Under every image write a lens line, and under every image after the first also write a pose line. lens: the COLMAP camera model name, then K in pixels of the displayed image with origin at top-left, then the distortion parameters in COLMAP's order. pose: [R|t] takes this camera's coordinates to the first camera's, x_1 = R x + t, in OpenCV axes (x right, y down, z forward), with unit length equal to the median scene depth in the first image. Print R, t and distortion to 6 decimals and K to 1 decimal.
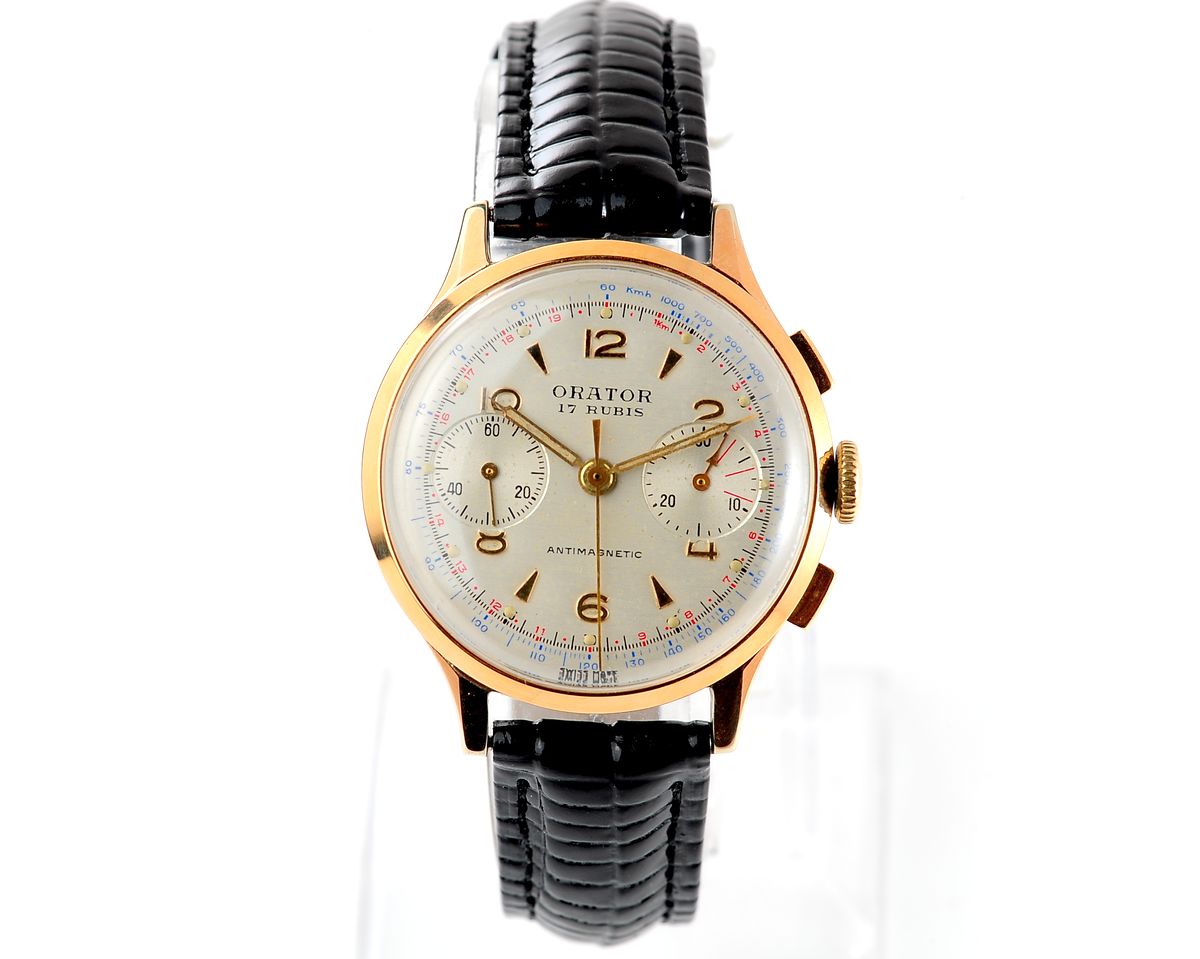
lens RADIAL K [[4017.3, 0, 596.6], [0, 4017.3, 481.0], [0, 0, 1]] dist [0.013606, 0.000000]
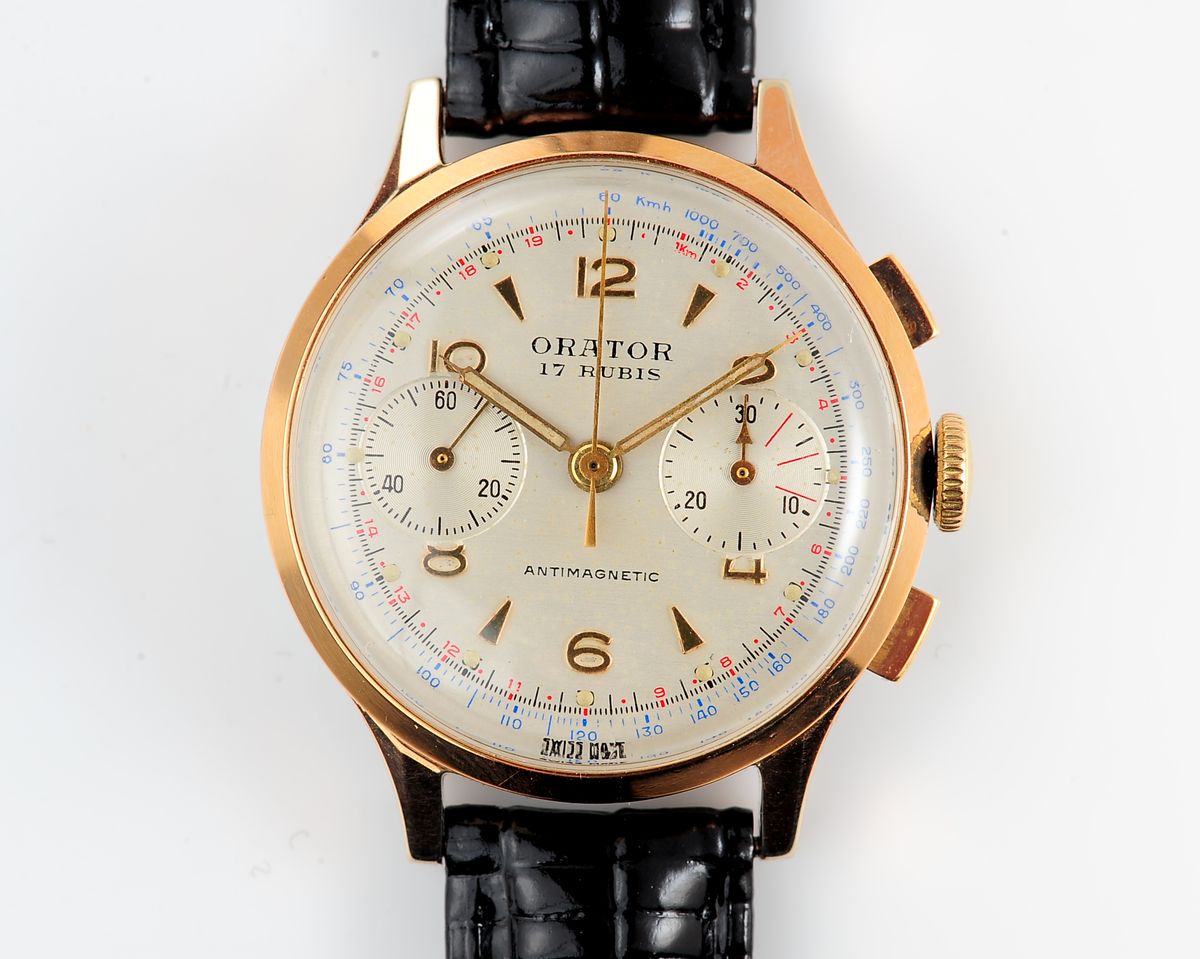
lens RADIAL K [[4017.3, 0, 609.0], [0, 4017.3, 486.6], [0, 0, 1]] dist [0.013606, 0.000000]
pose [[0.999697, -0.003137, -0.024421, 0.019775], [0.003004, 0.999980, -0.005512, 0.006398], [0.024438, 0.005437, 0.999687, 0.296523]]
